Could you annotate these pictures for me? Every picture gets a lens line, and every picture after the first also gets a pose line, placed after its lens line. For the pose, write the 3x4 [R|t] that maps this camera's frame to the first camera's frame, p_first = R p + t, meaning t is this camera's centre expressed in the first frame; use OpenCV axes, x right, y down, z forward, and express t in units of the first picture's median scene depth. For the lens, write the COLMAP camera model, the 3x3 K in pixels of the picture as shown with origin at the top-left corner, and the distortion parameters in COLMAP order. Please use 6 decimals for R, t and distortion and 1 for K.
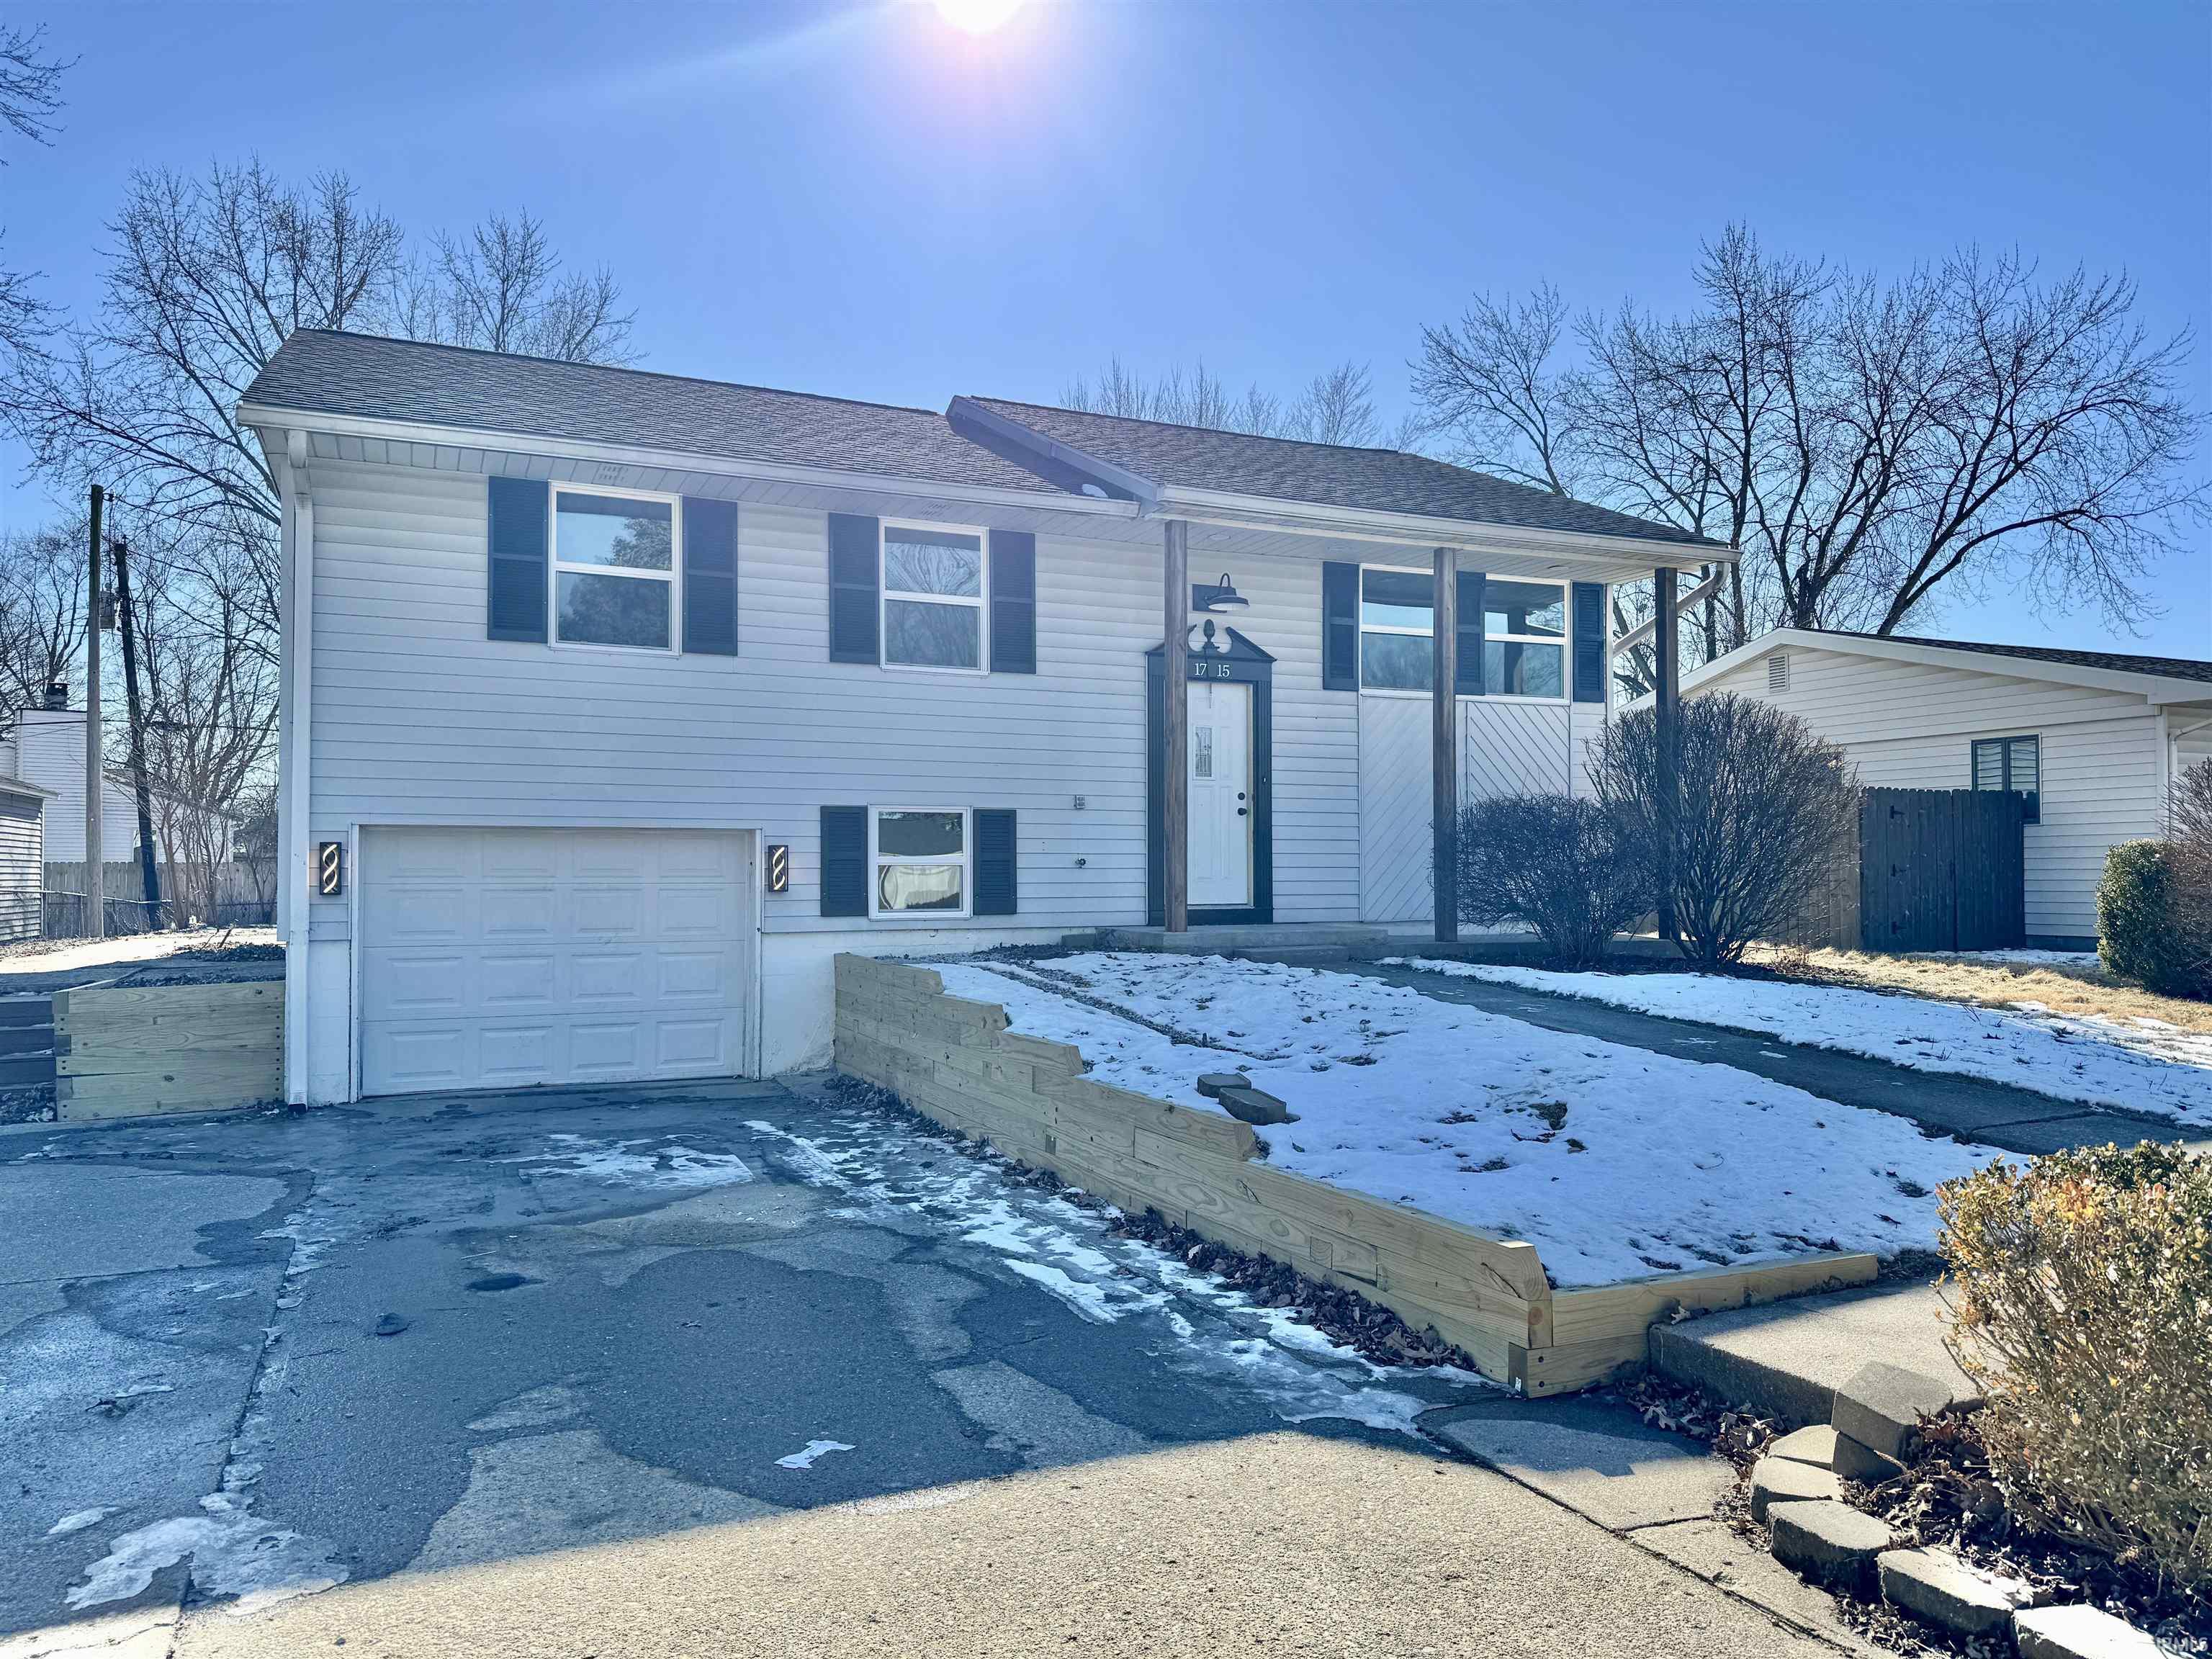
lens RADIAL K [[1649.0, 0, 1102.0], [0, 1649.0, 836.7], [0, 0, 1]] dist [0.088242, -0.005770]
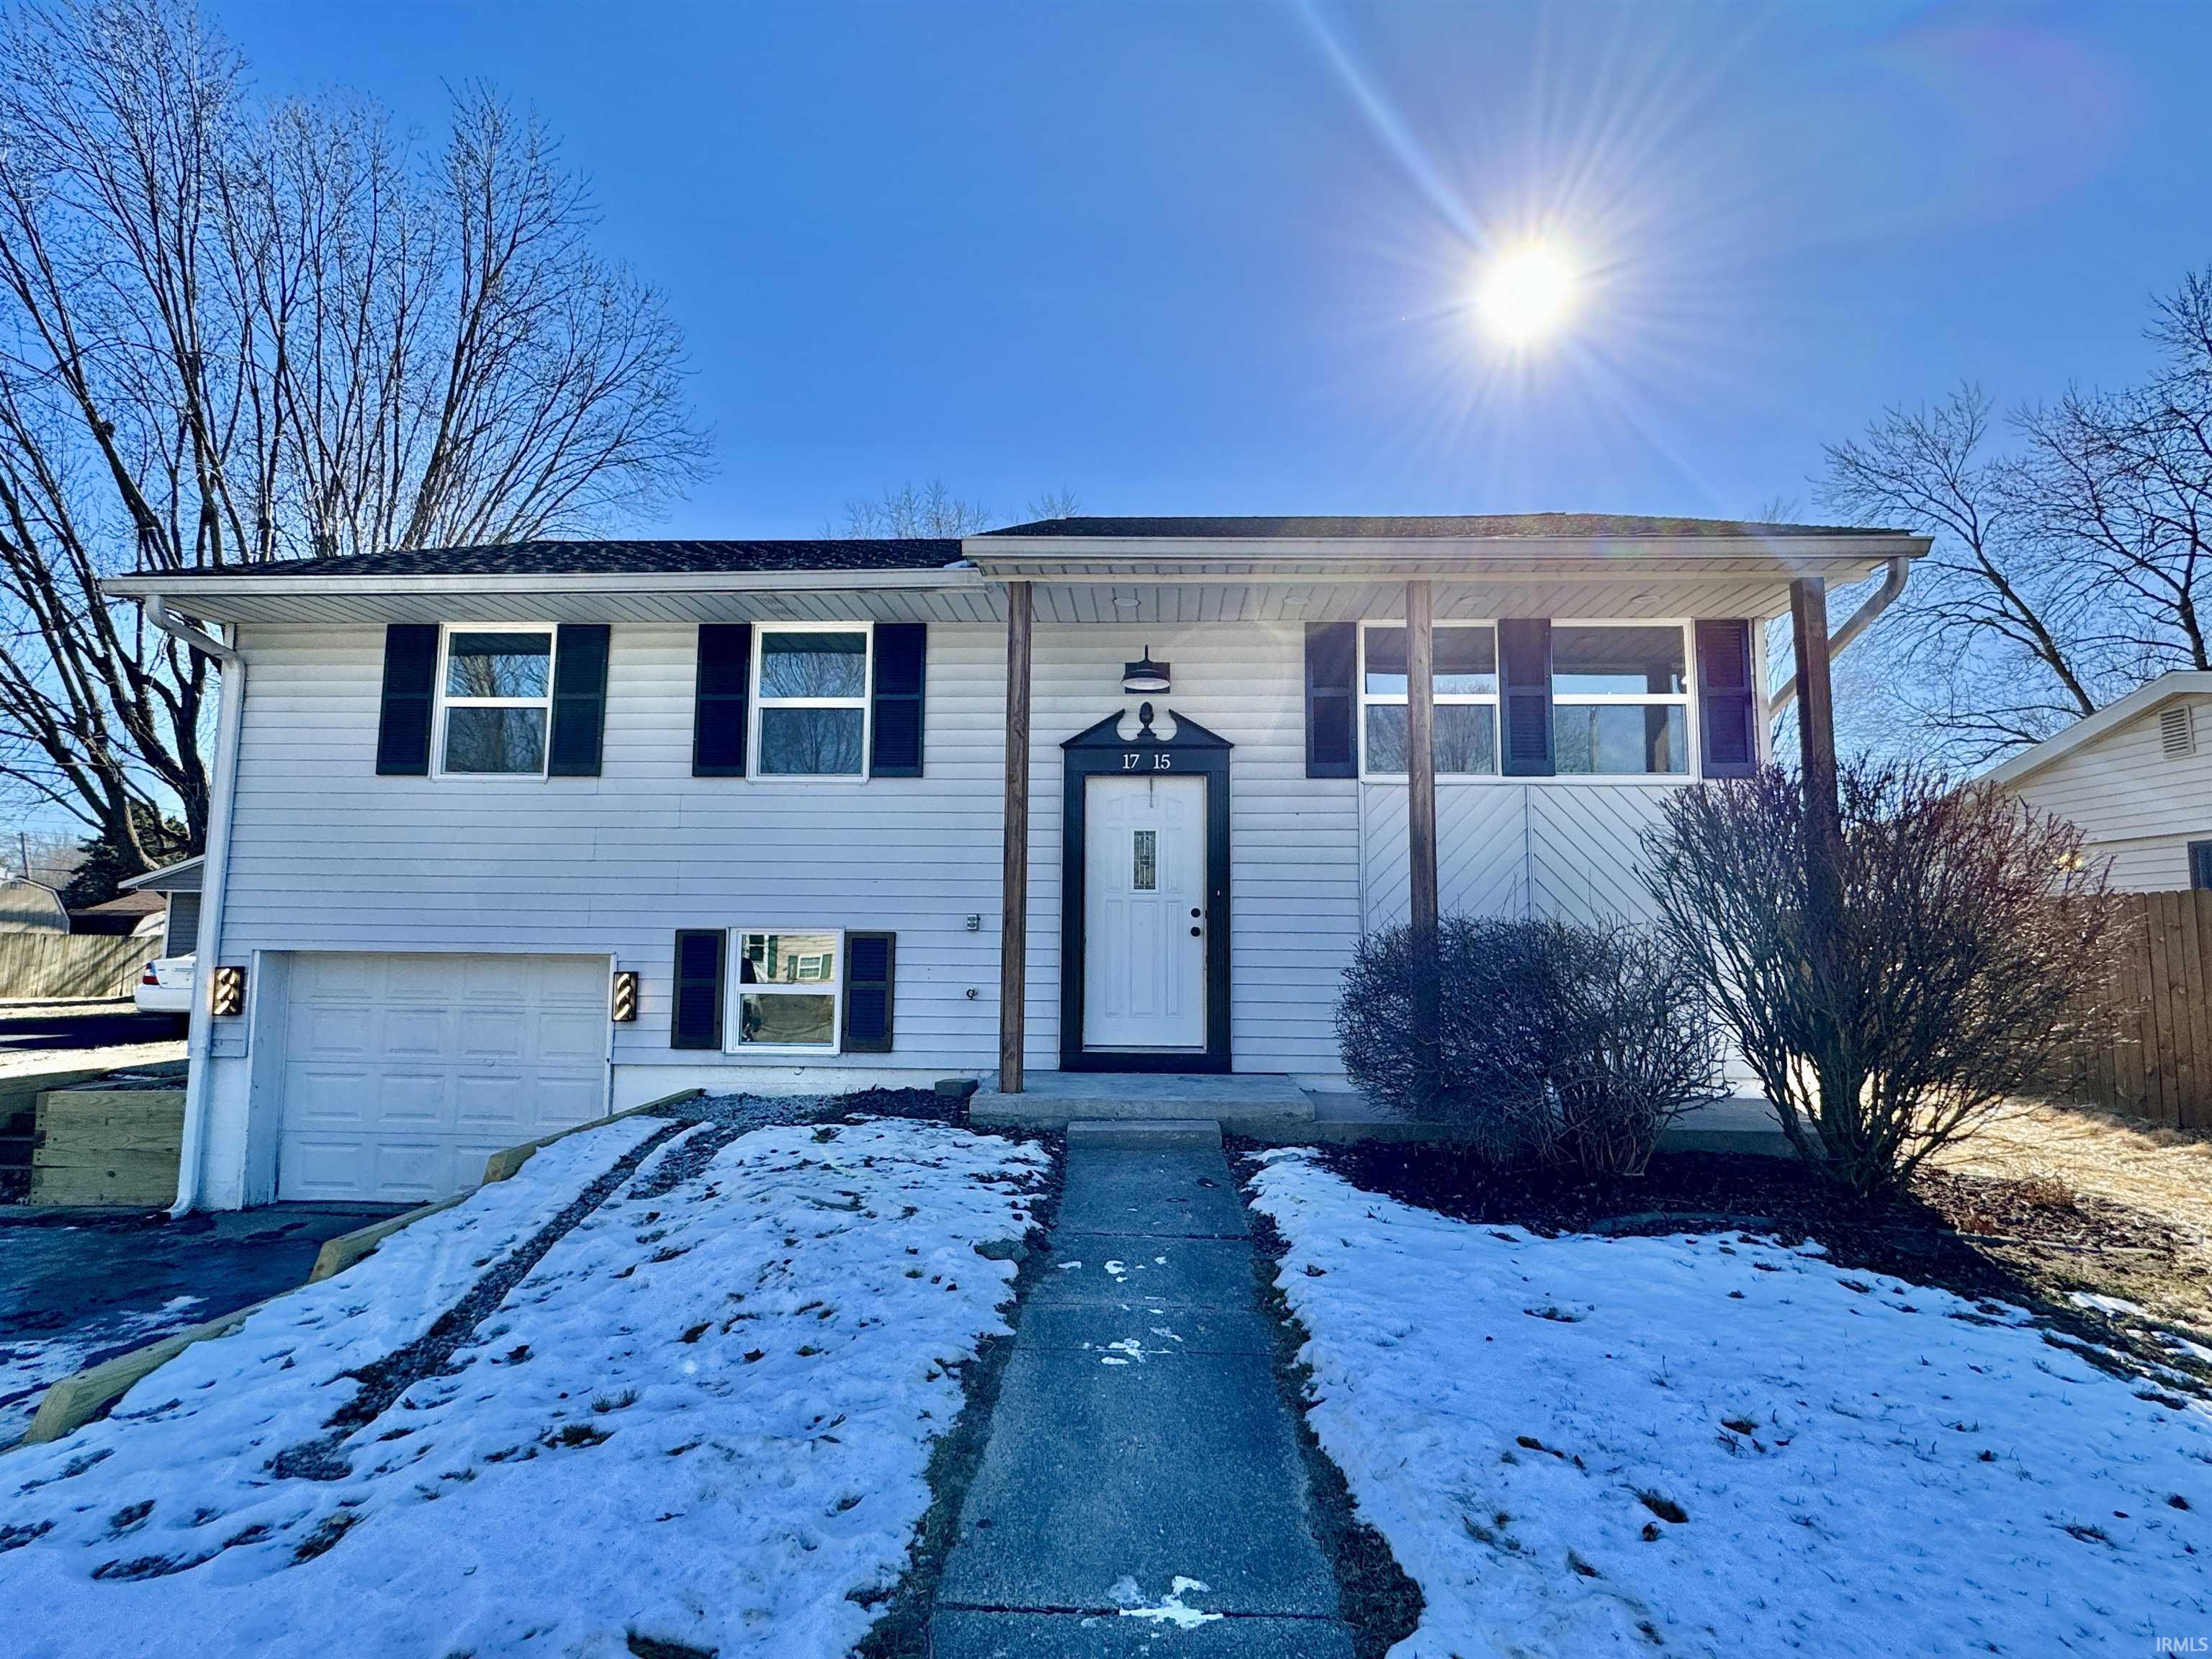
lens RADIAL K [[1115.9, 0, 1107.8], [0, 1115.9, 827.5], [0, 0, 1]] dist [-0.002399, 0.002882]
pose [[0.884019, -0.036213, -0.466046, 0.329753], [0.000408, 0.997054, -0.076699, -0.026408], [0.467451, 0.067614, 0.881430, 0.527295]]
